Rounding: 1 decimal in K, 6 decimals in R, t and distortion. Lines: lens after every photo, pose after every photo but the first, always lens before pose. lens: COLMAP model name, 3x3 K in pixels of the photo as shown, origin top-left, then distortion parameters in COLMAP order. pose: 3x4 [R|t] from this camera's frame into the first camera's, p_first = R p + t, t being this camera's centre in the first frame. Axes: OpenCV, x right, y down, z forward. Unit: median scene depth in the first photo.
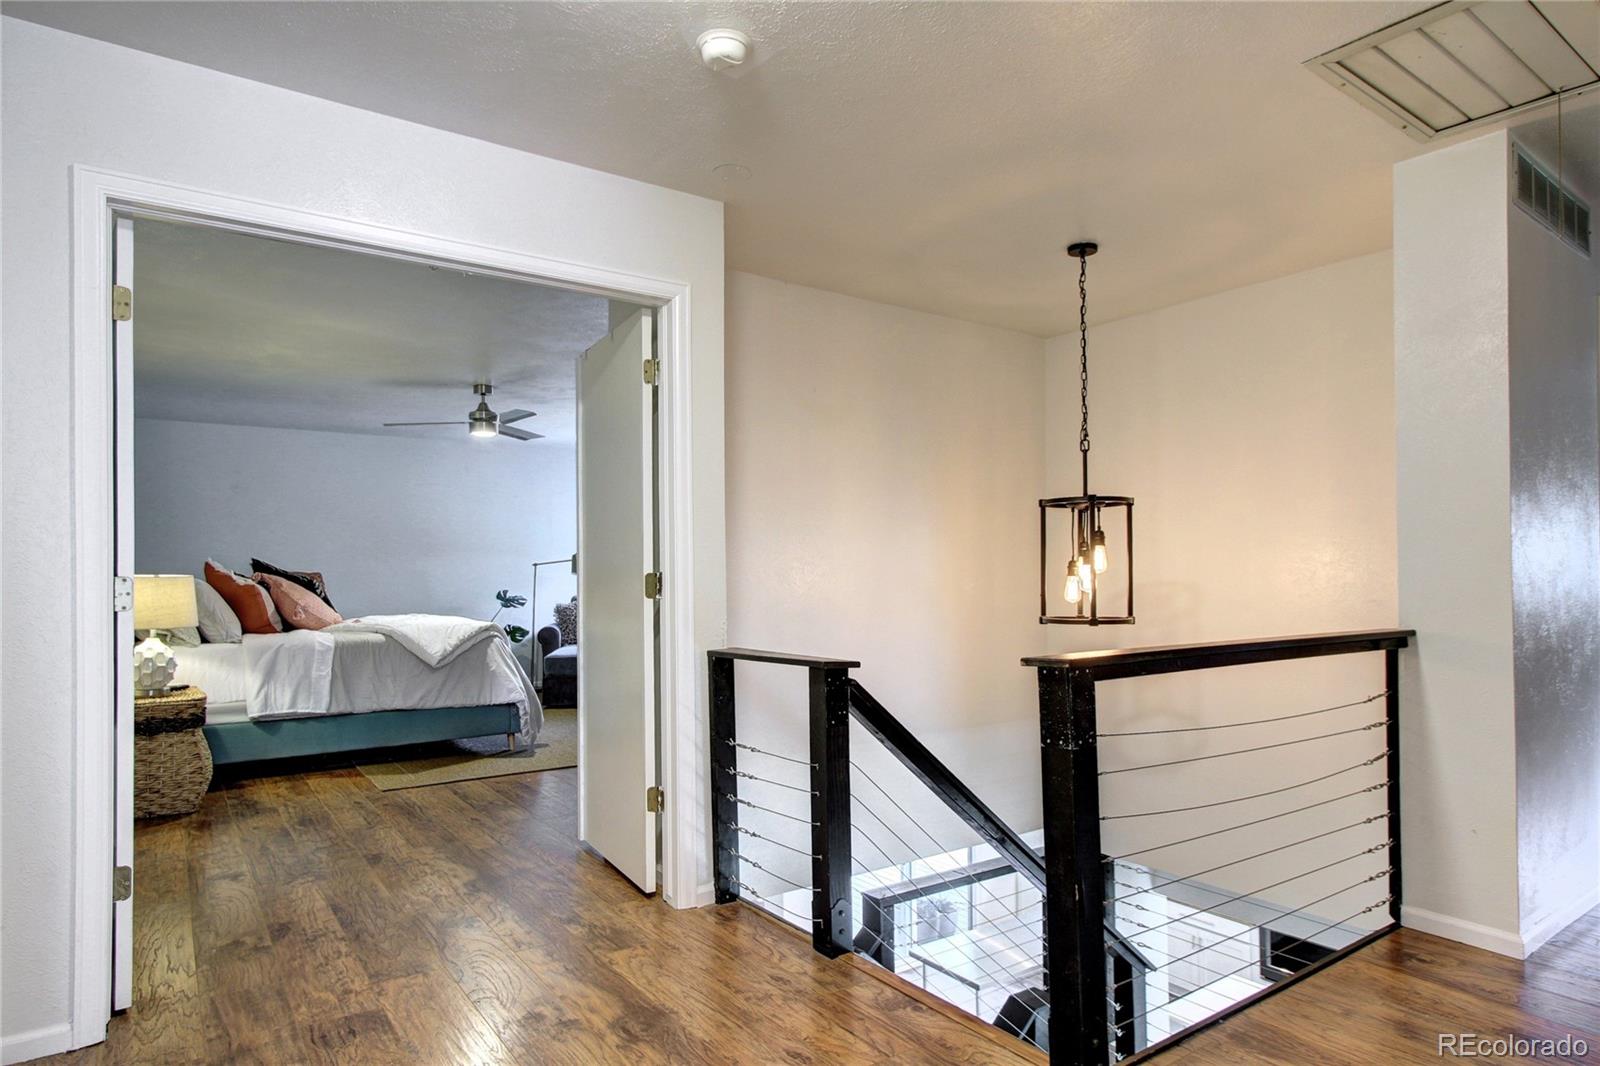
lens RADIAL K [[839.8, 0, 774.3], [0, 839.8, 581.5], [0, 0, 1]] dist [-0.021383, 0.002789]
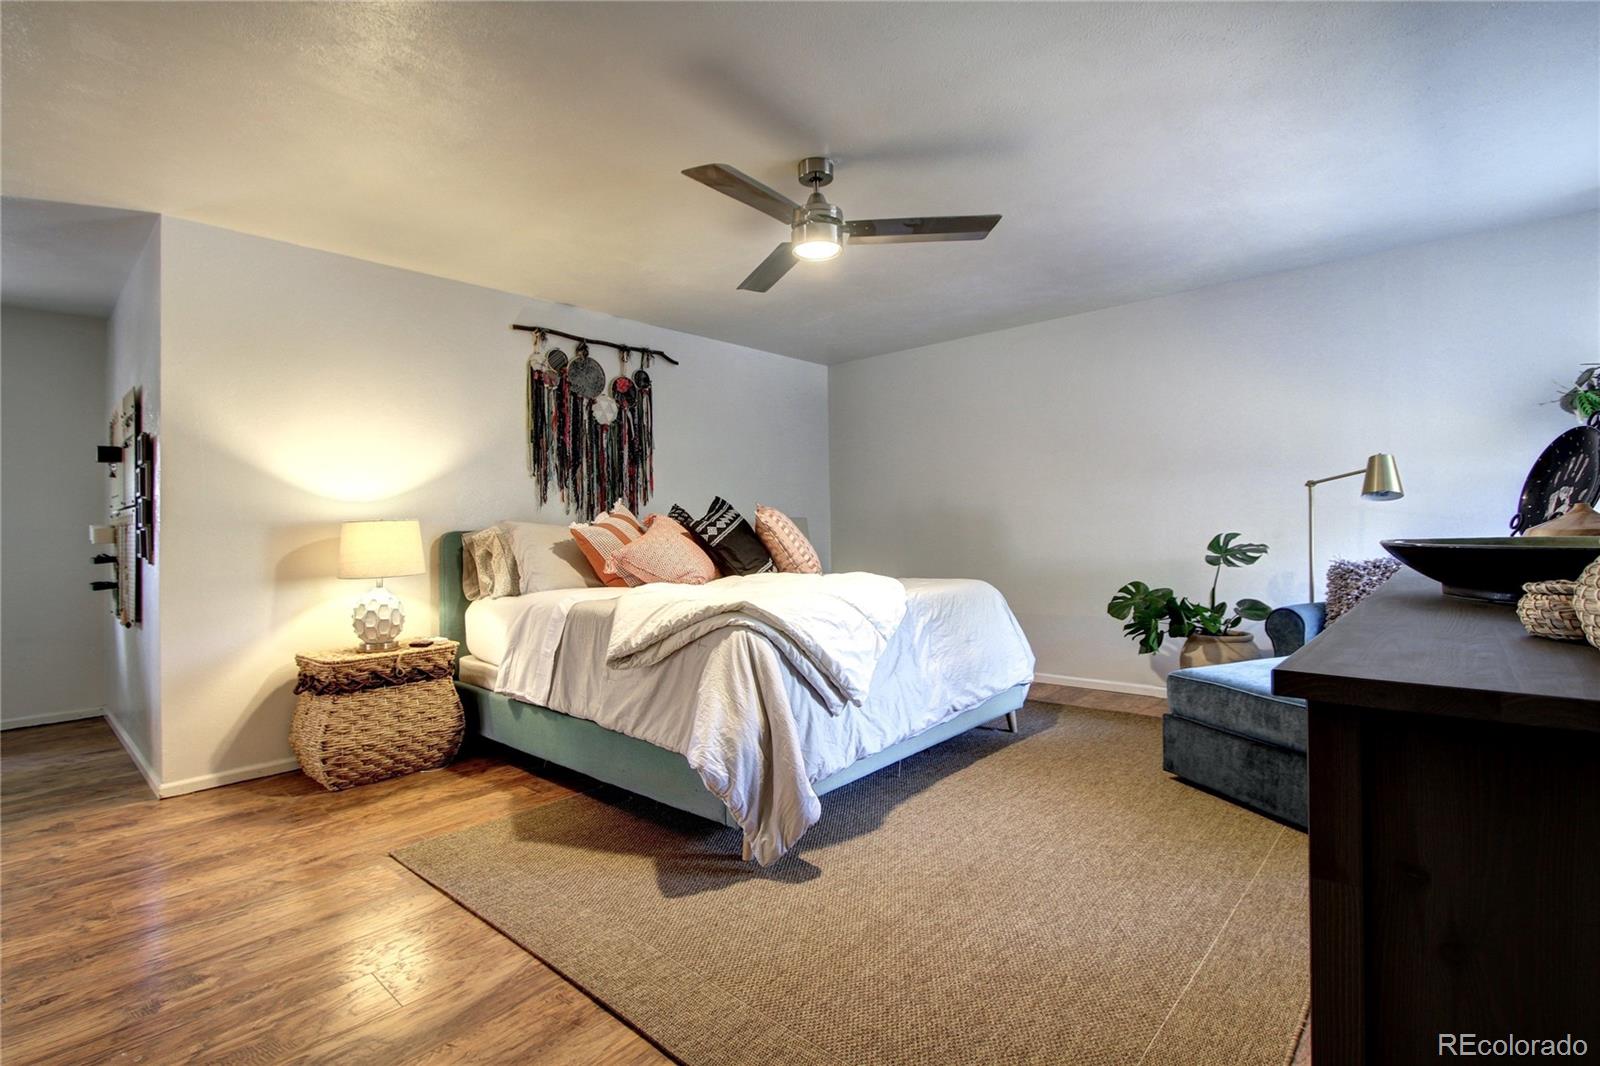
lens RADIAL K [[752.9, 0, 800.1], [0, 752.9, 532.2], [0, 0, 1]] dist [-0.008720, 0.003068]
pose [[0.258508, 0.000829, -0.966009, 0.146773], [0.013362, 0.999901, 0.004434, 0.006657], [0.965917, -0.014054, 0.258472, 1.037556]]
